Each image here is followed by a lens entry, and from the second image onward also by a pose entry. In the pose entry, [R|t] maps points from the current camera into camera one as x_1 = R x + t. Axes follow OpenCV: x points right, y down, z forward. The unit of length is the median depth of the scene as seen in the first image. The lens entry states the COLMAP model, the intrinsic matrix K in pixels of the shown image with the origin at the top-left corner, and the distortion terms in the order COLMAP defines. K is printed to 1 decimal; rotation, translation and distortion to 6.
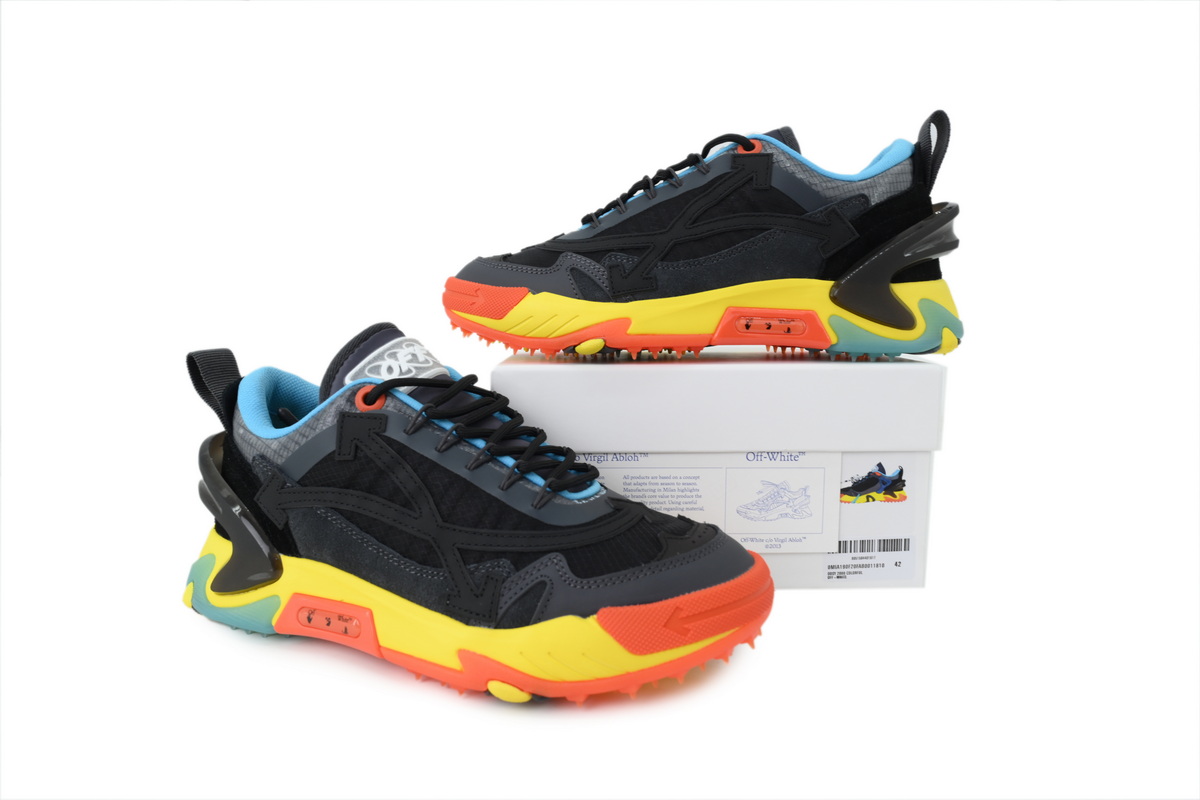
lens RADIAL K [[785.3, 0, 595.6], [0, 785.3, 398.8], [0, 0, 1]] dist [-0.006296, 0.000596]
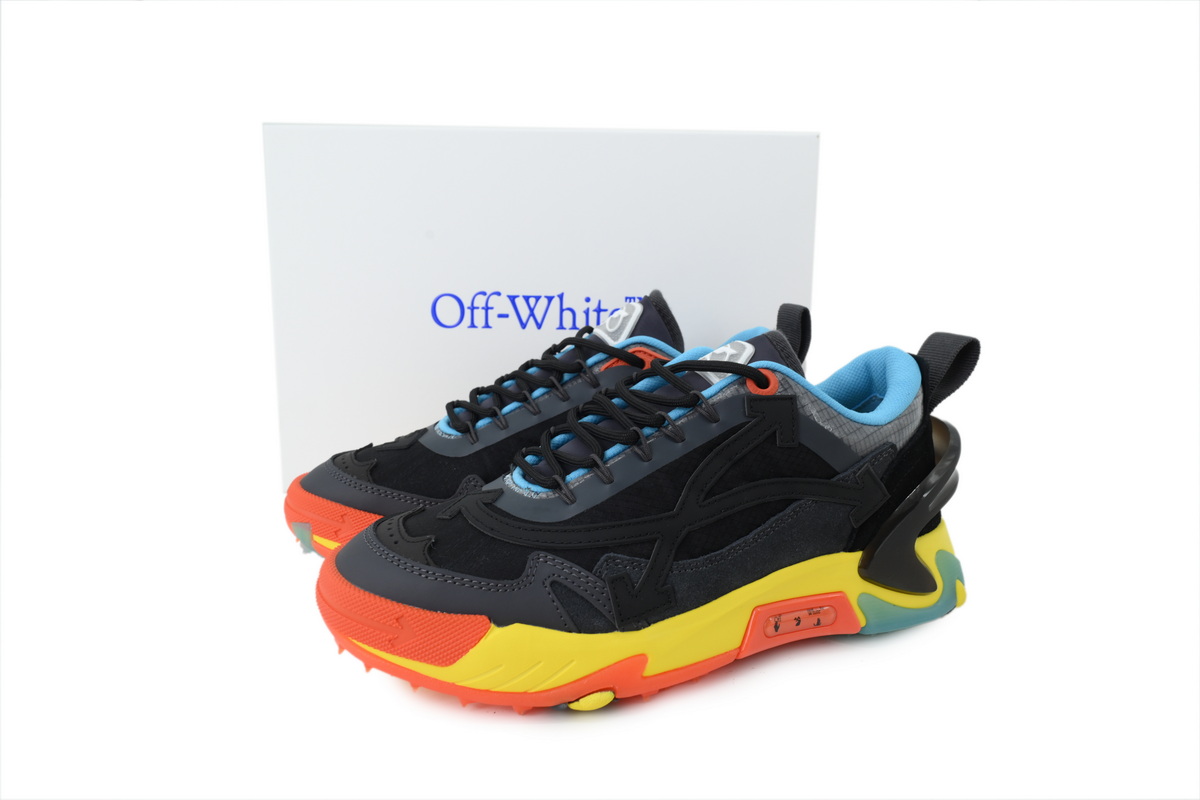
lens RADIAL K [[785.3, 0, 601.5], [0, 785.3, 400.7], [0, 0, 1]] dist [-0.006296, 0.000596]
pose [[0.920254, -0.063065, 0.386207, -0.245952], [0.028808, 0.995168, 0.093862, -0.388211], [-0.390261, -0.075251, 0.917624, 0.374222]]
